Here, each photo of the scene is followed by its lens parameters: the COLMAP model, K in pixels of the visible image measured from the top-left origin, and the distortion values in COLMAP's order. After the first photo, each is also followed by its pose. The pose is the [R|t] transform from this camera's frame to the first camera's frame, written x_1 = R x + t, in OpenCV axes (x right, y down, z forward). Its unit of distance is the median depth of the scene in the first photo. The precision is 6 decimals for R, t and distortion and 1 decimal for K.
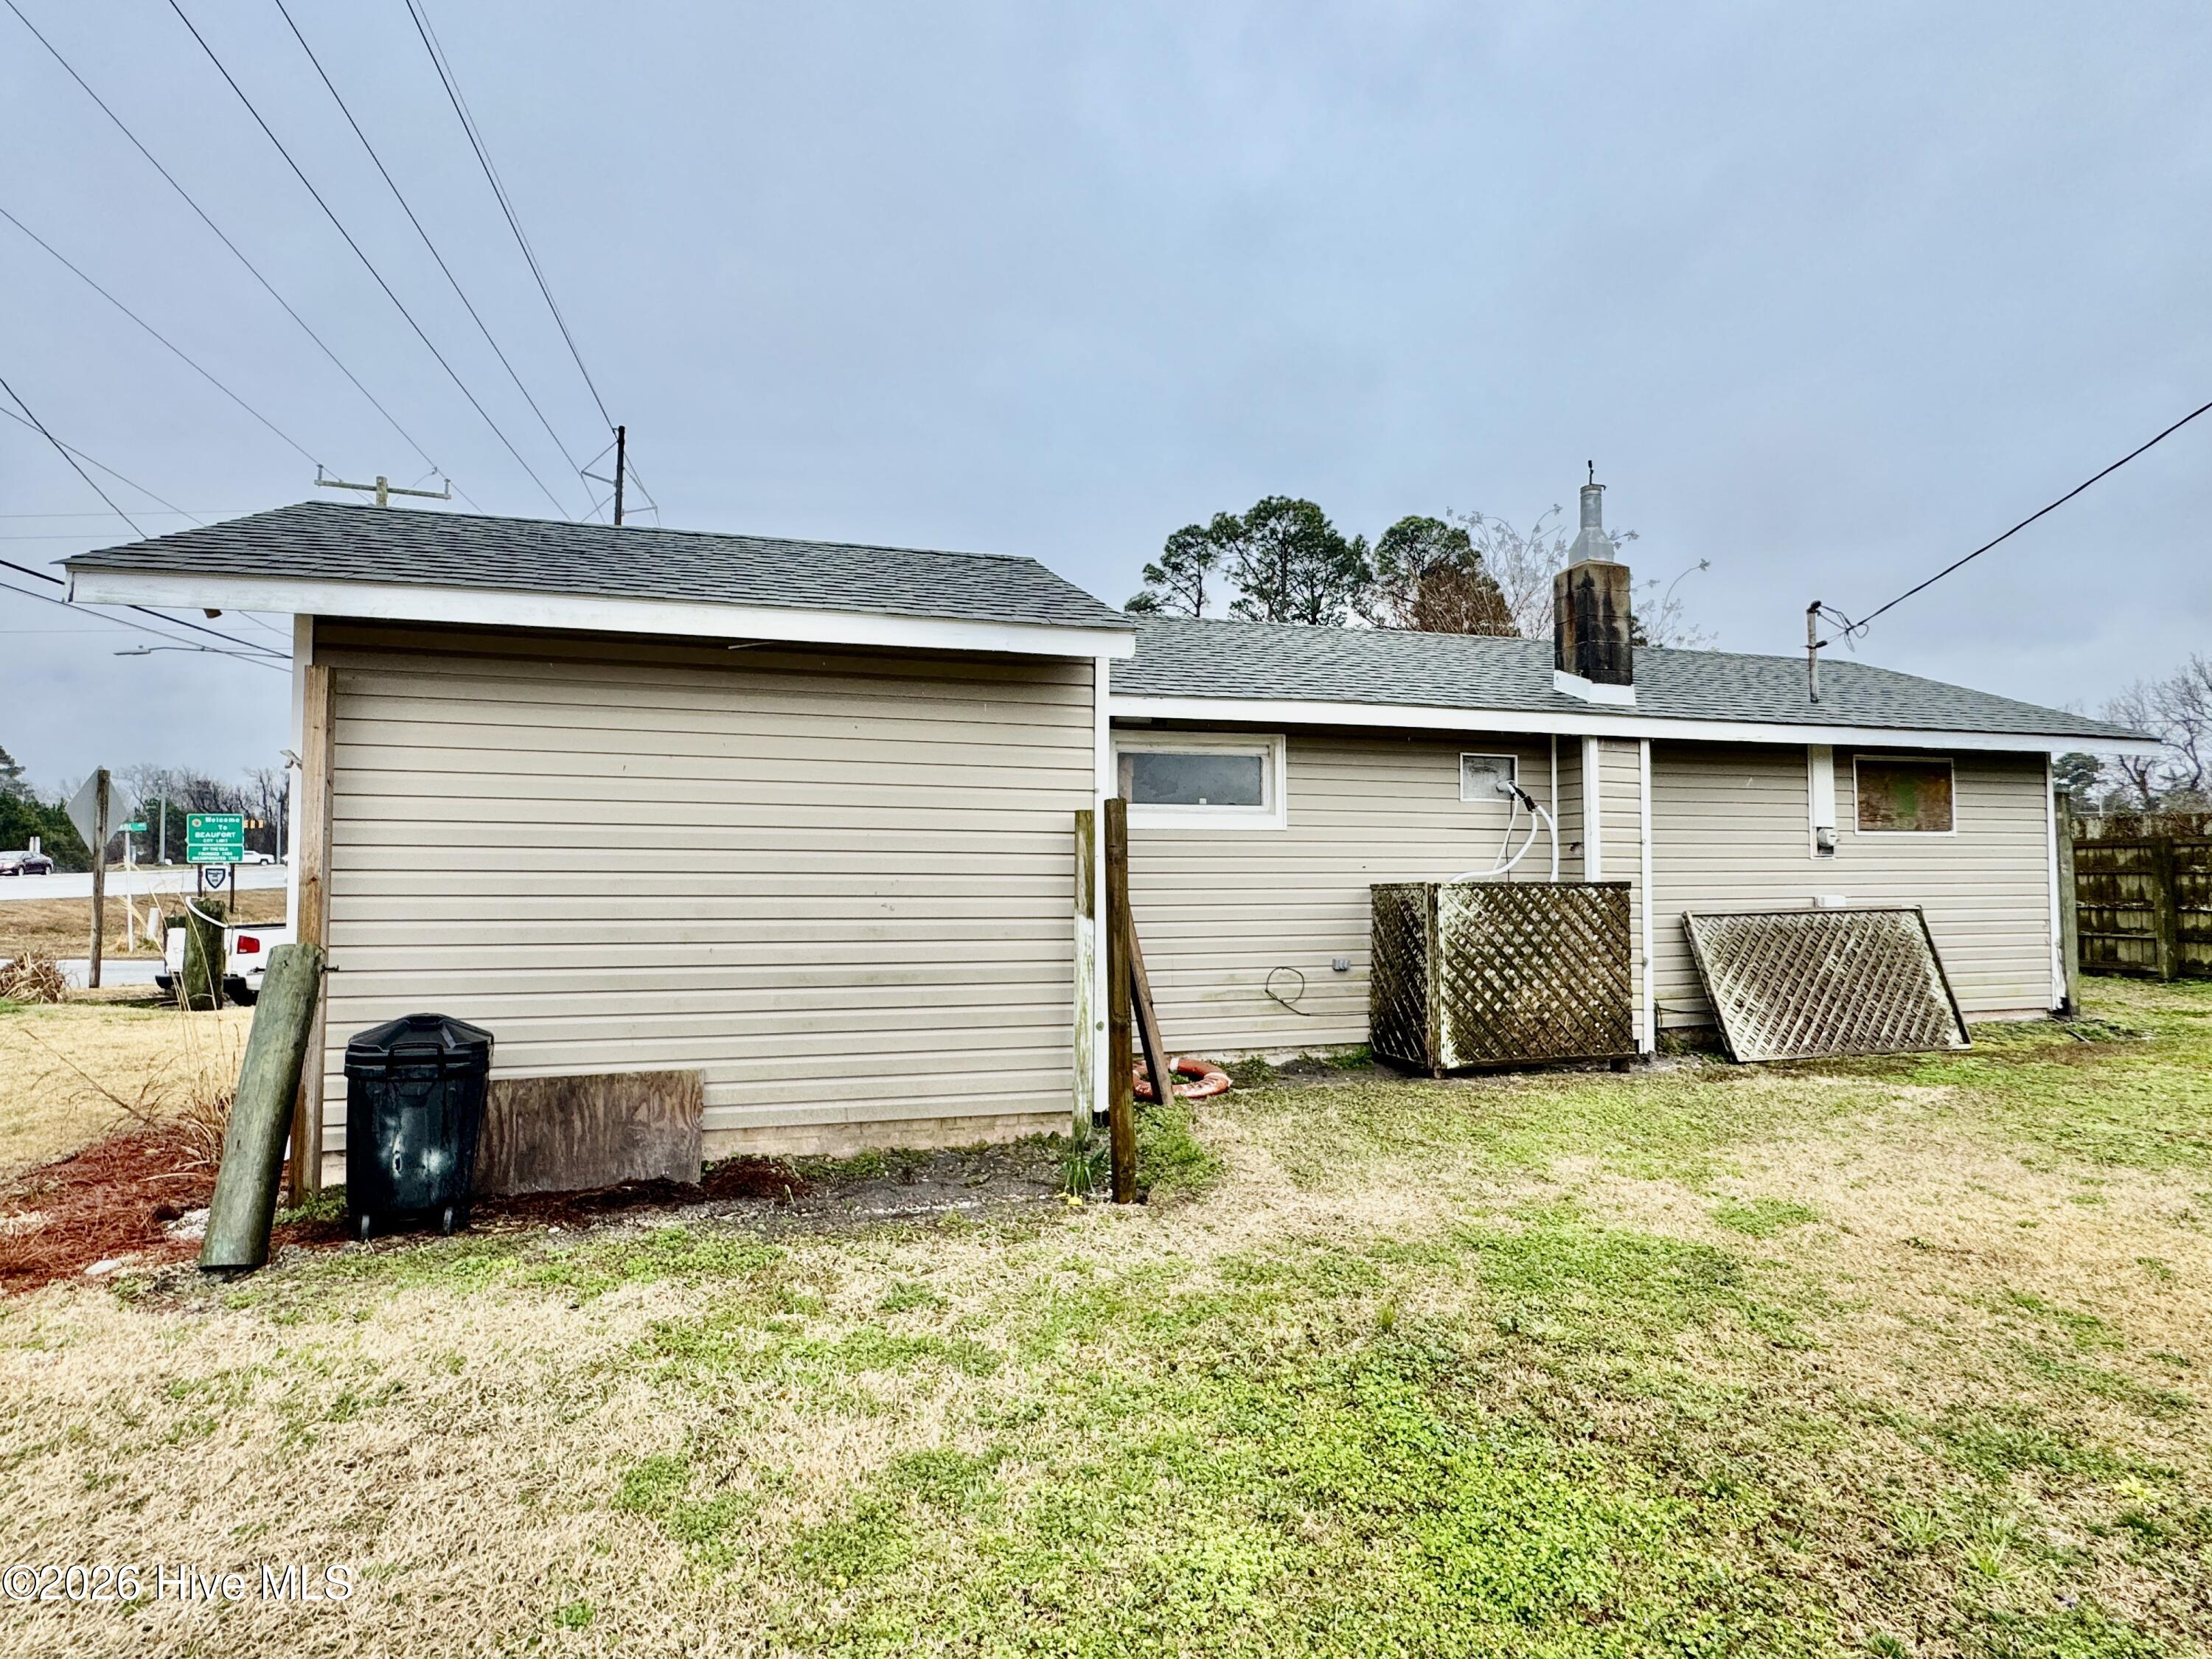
lens RADIAL K [[1090.5, 0, 1059.0], [0, 1090.5, 853.9], [0, 0, 1]] dist [-0.010485, 0.003058]
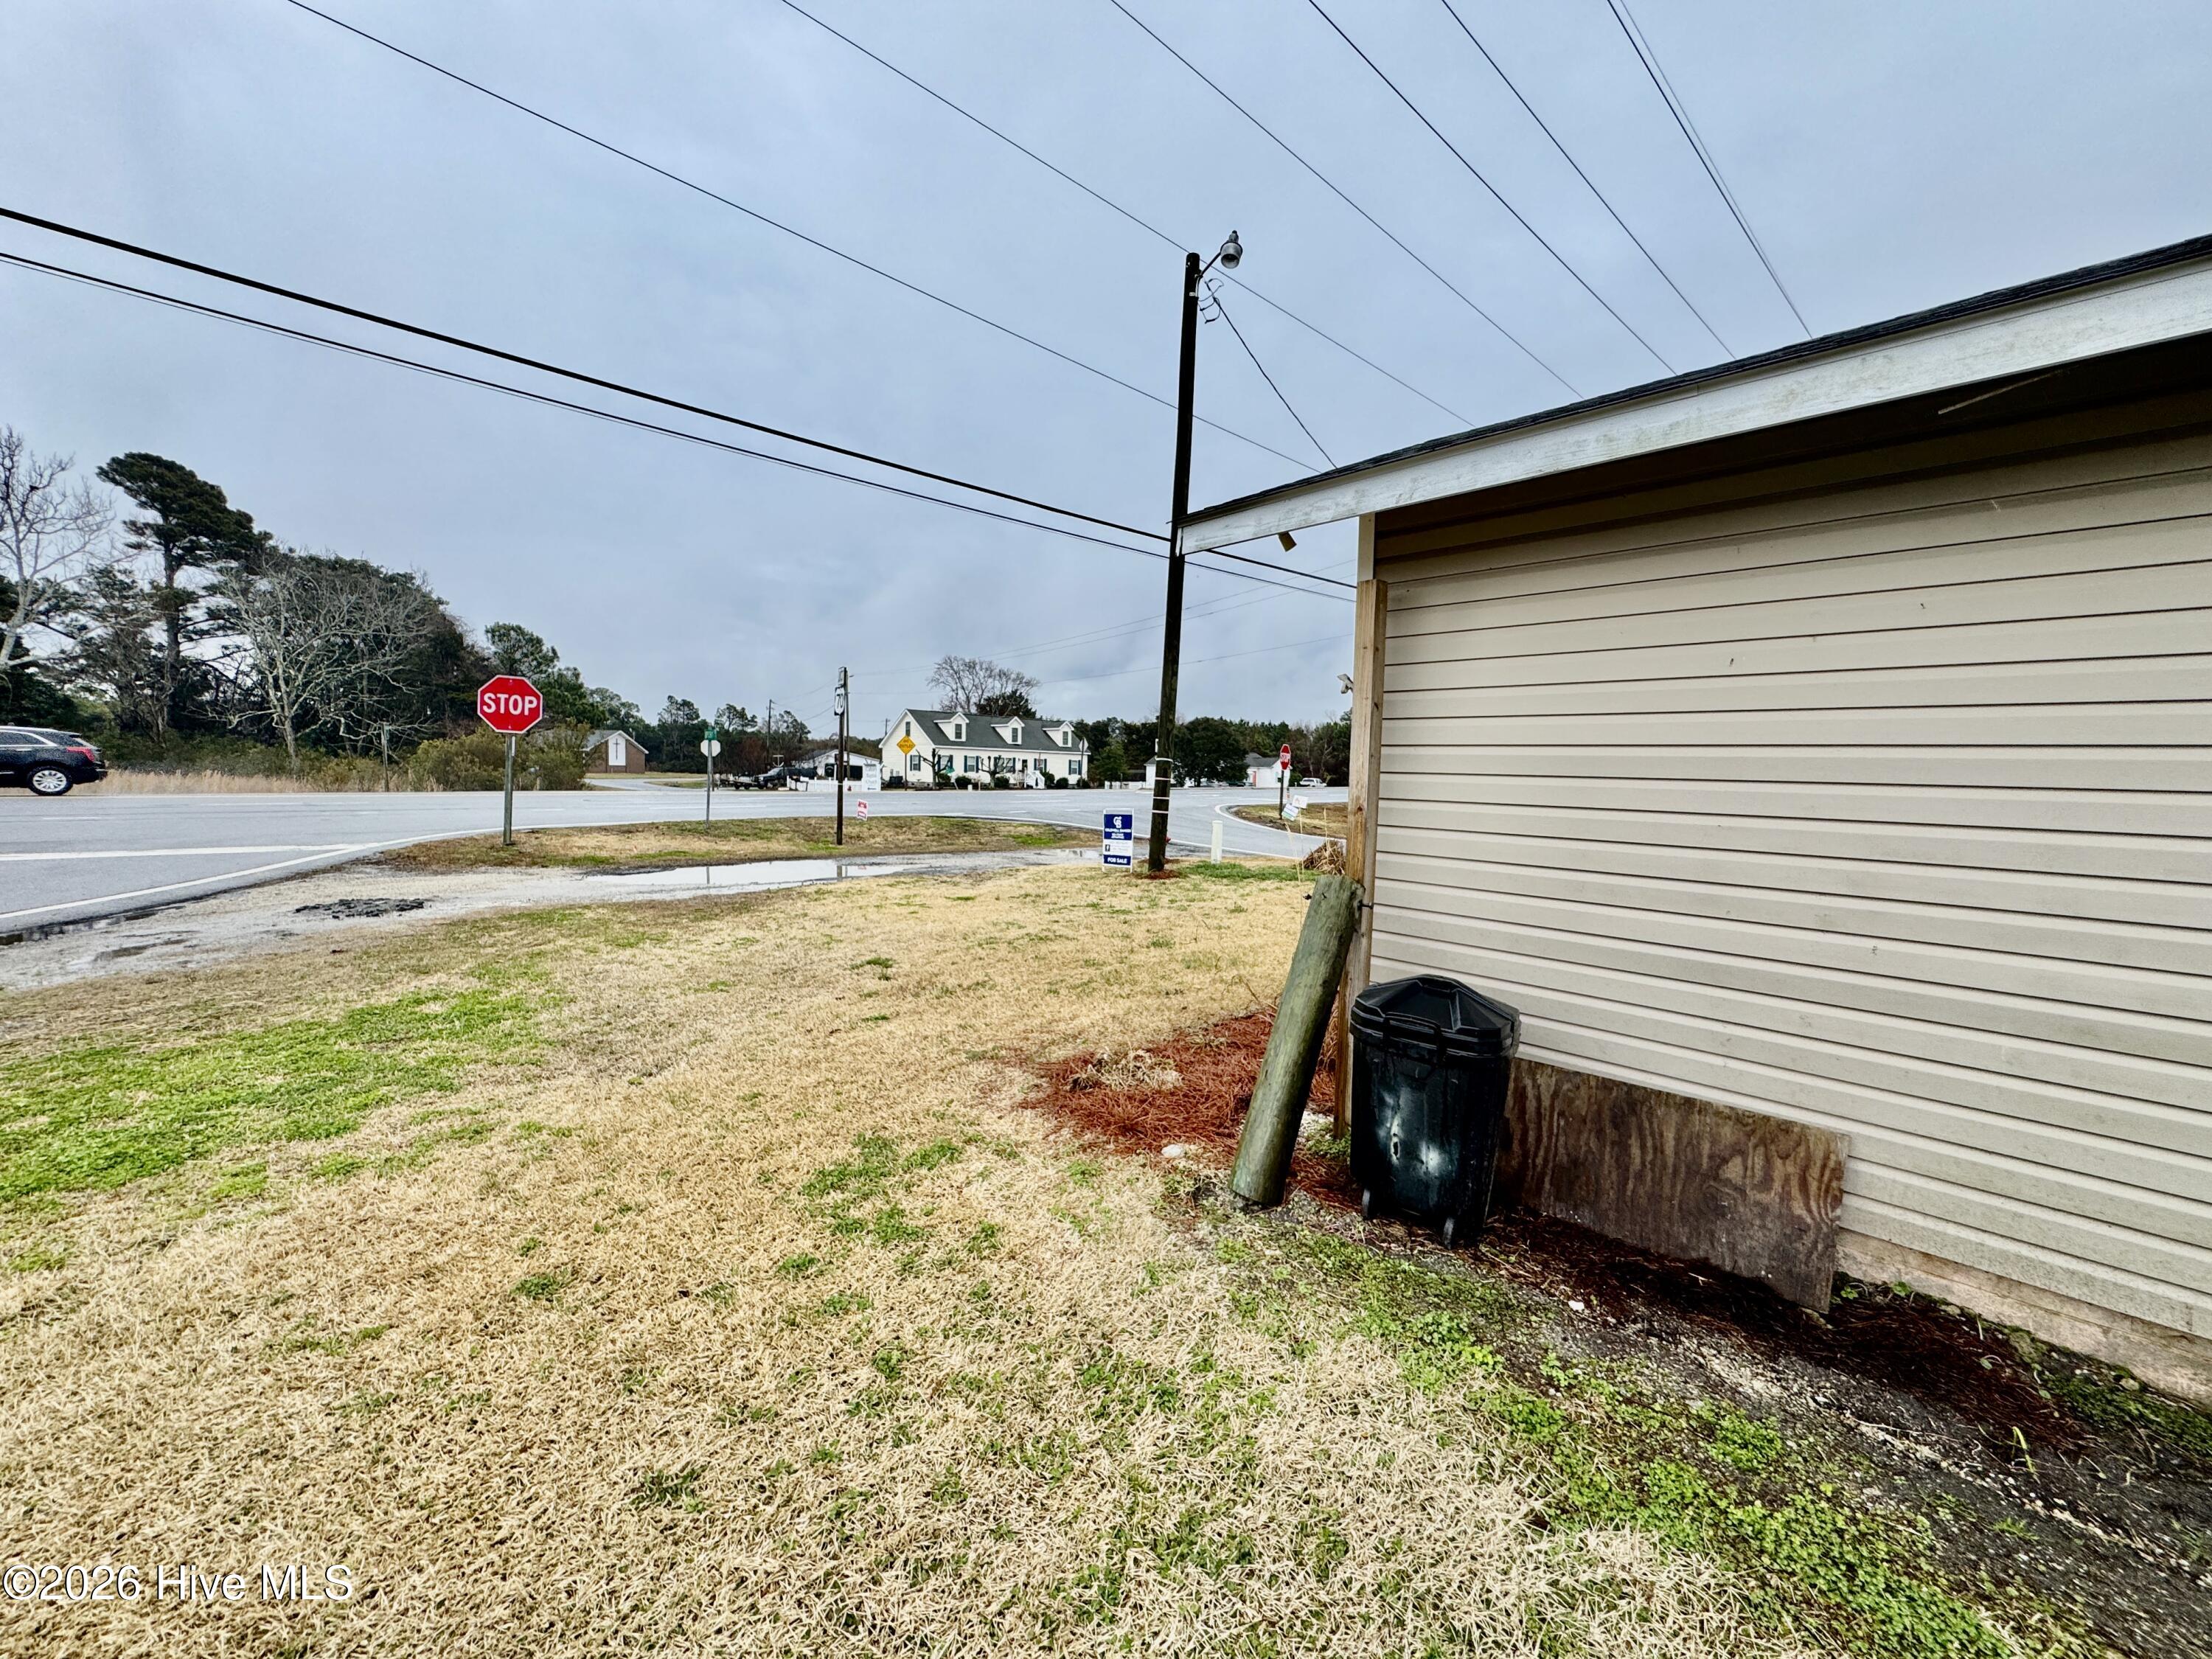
lens RADIAL K [[877.6, 0, 1130.9], [0, 877.6, 822.2], [0, 0, 1]] dist [-0.005124, 0.000967]
pose [[0.501557, 0.055870, -0.863319, -0.115106], [-0.009694, 0.998213, 0.058967, -0.008040], [0.865070, -0.021206, 0.501203, 0.416232]]
